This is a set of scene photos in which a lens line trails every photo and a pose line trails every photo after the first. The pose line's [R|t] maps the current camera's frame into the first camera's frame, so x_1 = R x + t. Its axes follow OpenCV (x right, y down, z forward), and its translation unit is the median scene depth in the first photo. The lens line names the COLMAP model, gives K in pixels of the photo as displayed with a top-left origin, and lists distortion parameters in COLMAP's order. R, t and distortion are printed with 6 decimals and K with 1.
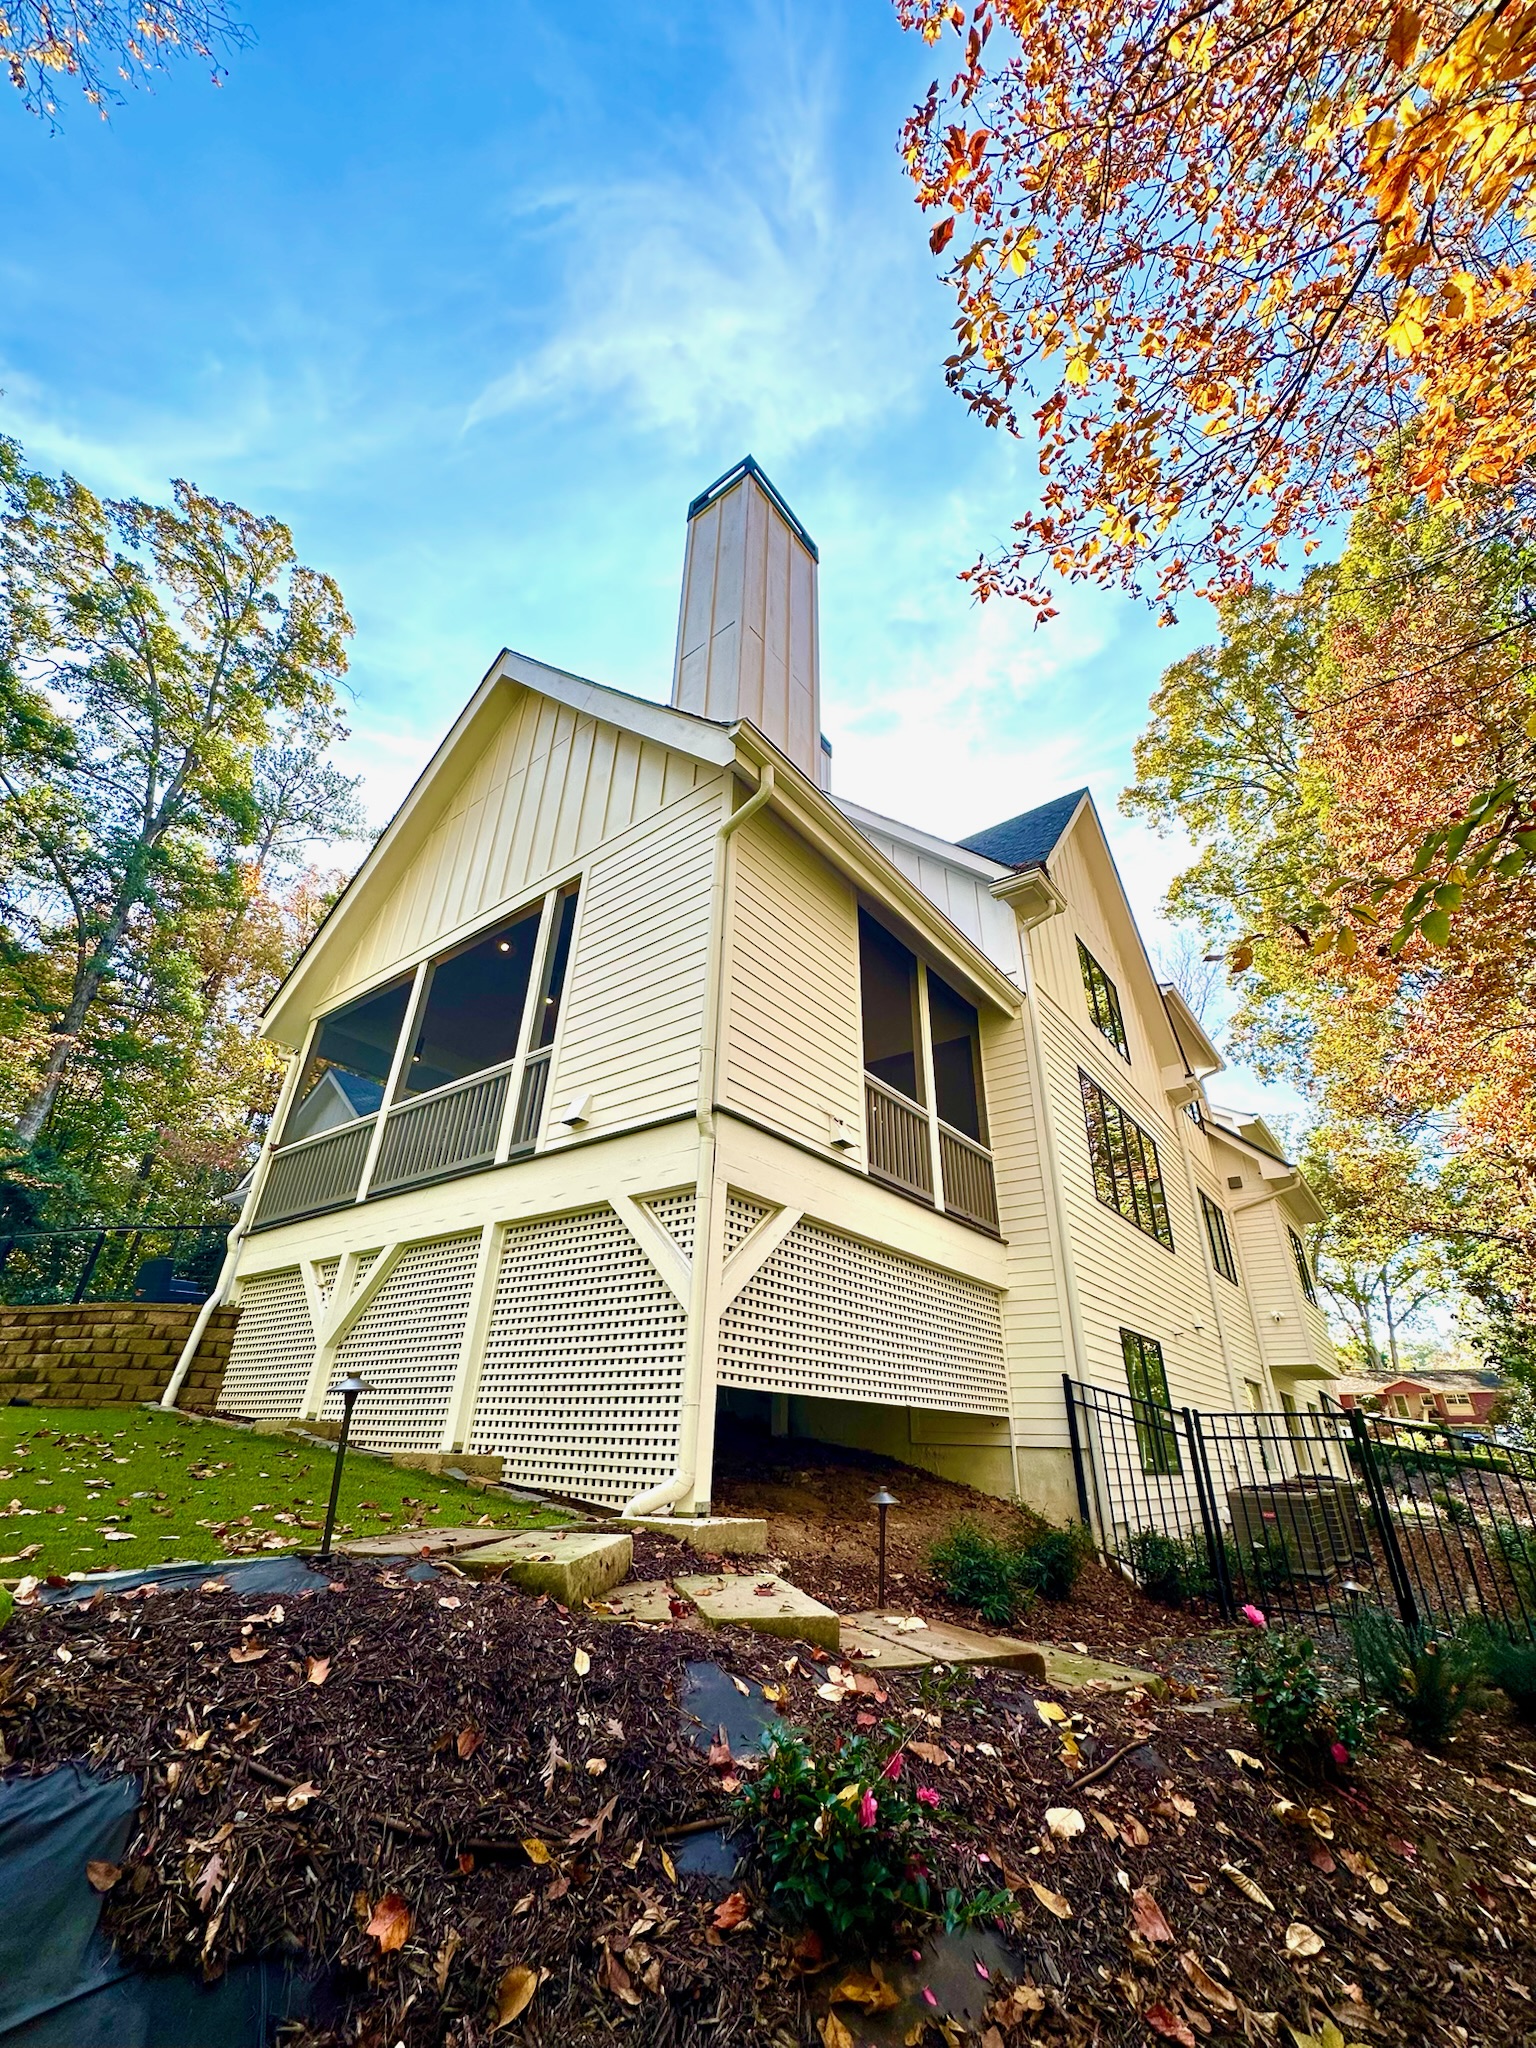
lens RADIAL K [[817.0, 0, 770.3], [0, 817.0, 1024.8], [0, 0, 1]] dist [0.006580, -0.000579]
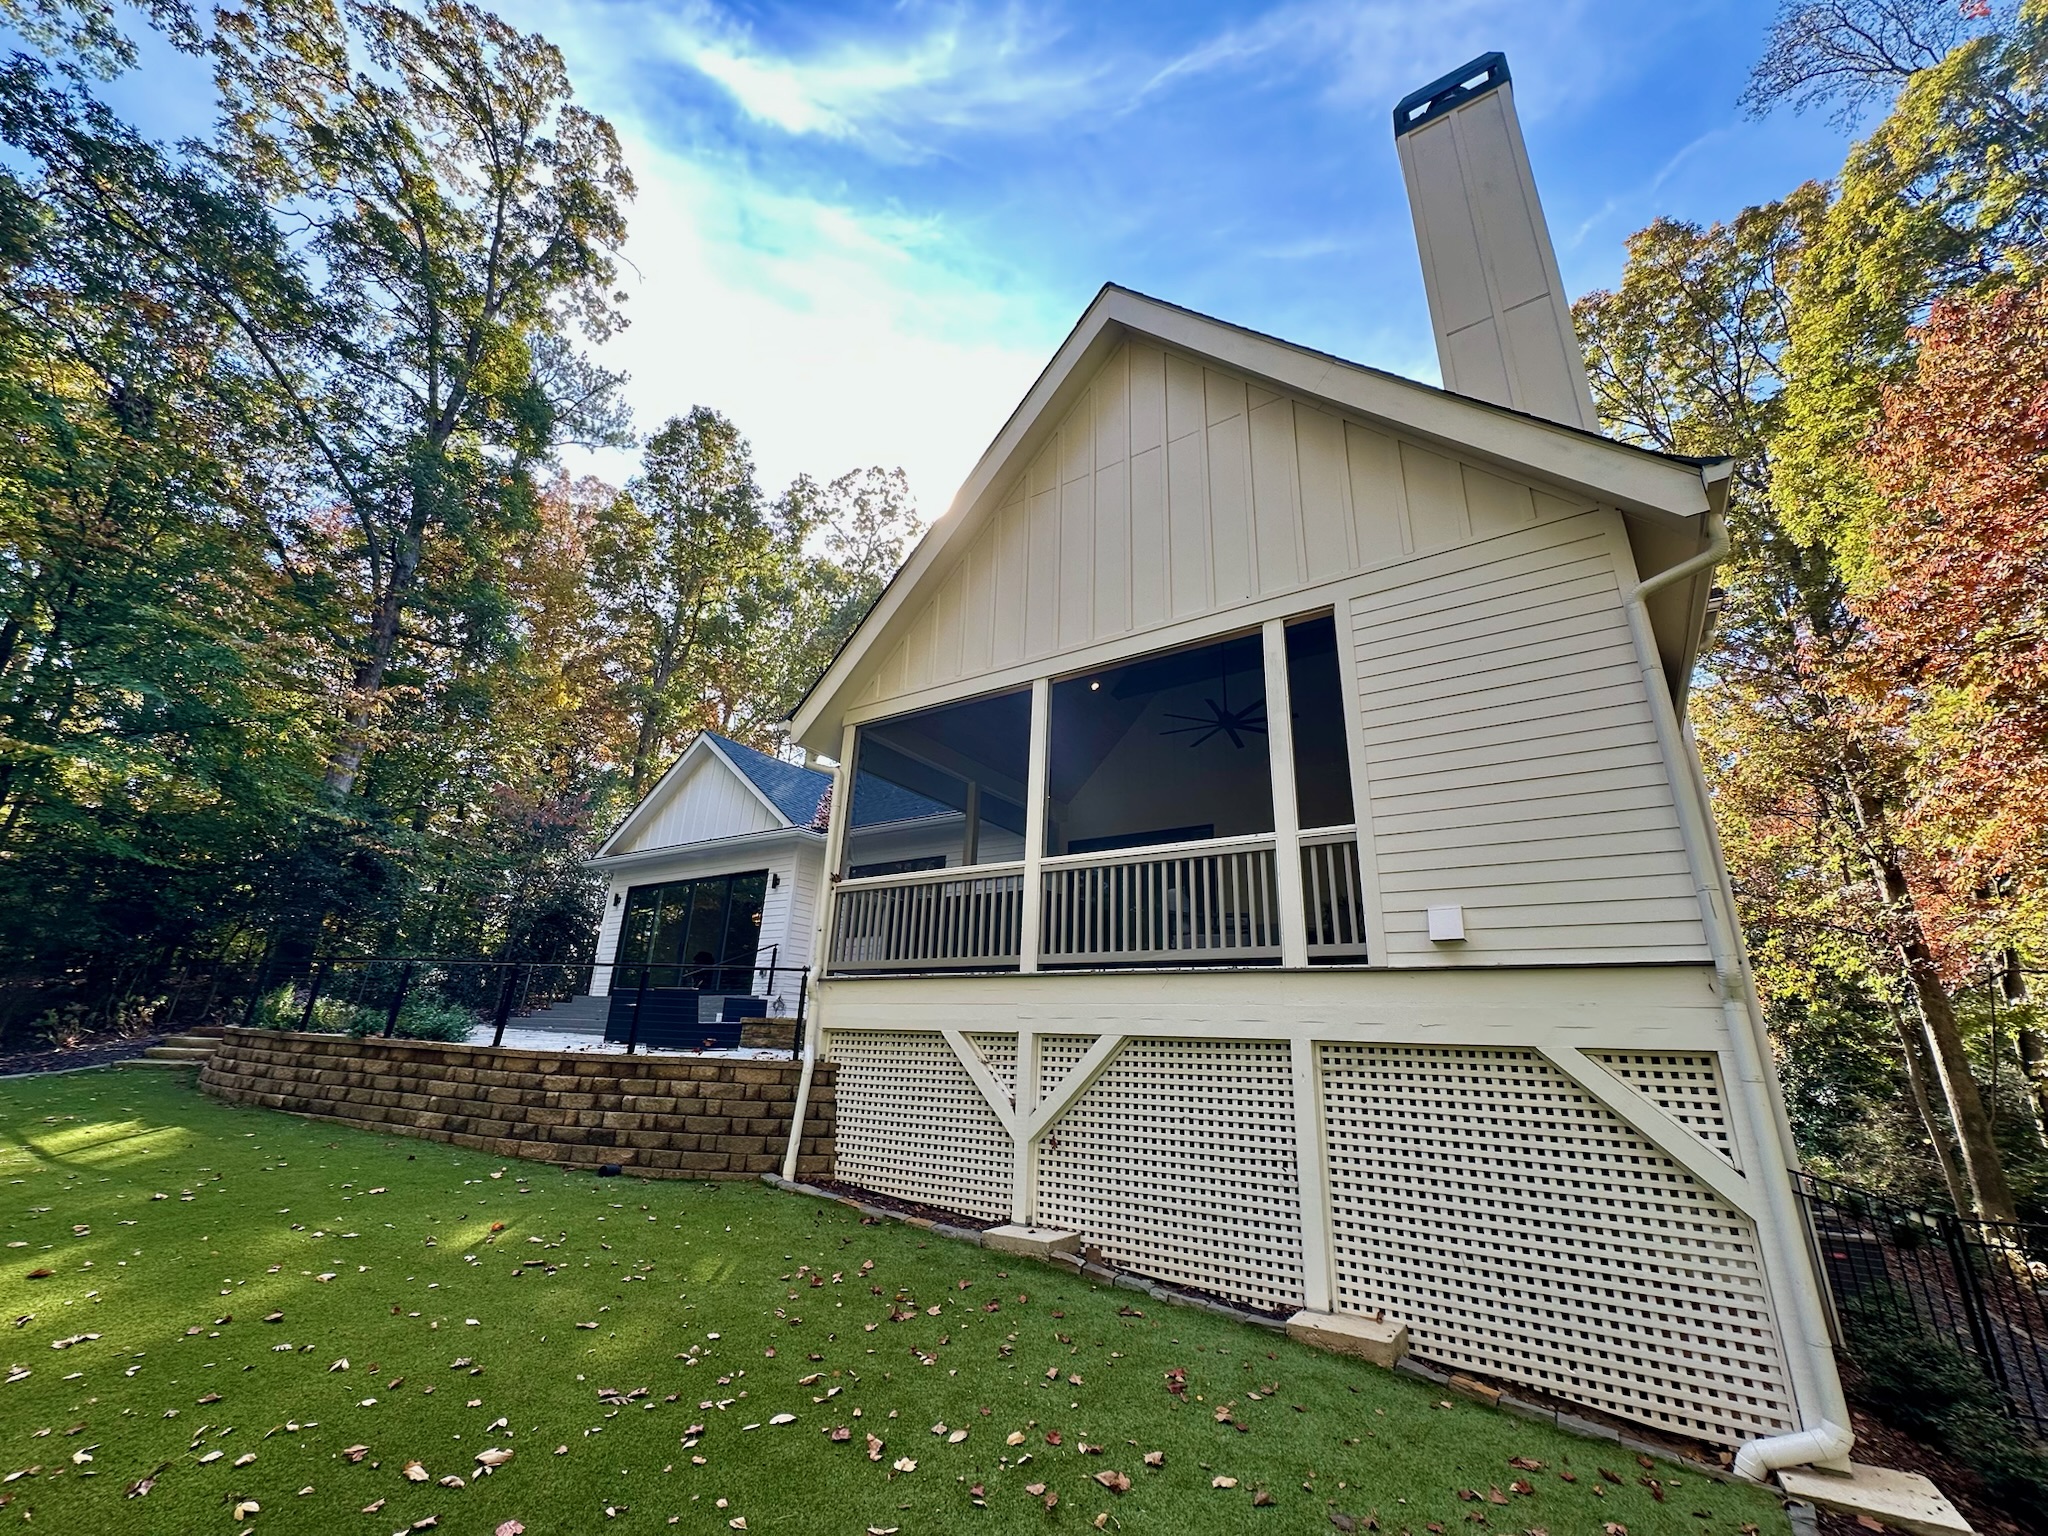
lens RADIAL K [[817.0, 0, 1020.1], [0, 817.0, 768.5], [0, 0, 1]] dist [0.006580, -0.000579]
pose [[0.997447, 0.026287, 0.066396, -0.287003], [-0.036075, 0.987903, 0.150817, -0.065322], [-0.061629, -0.152827, 0.986329, 0.085276]]
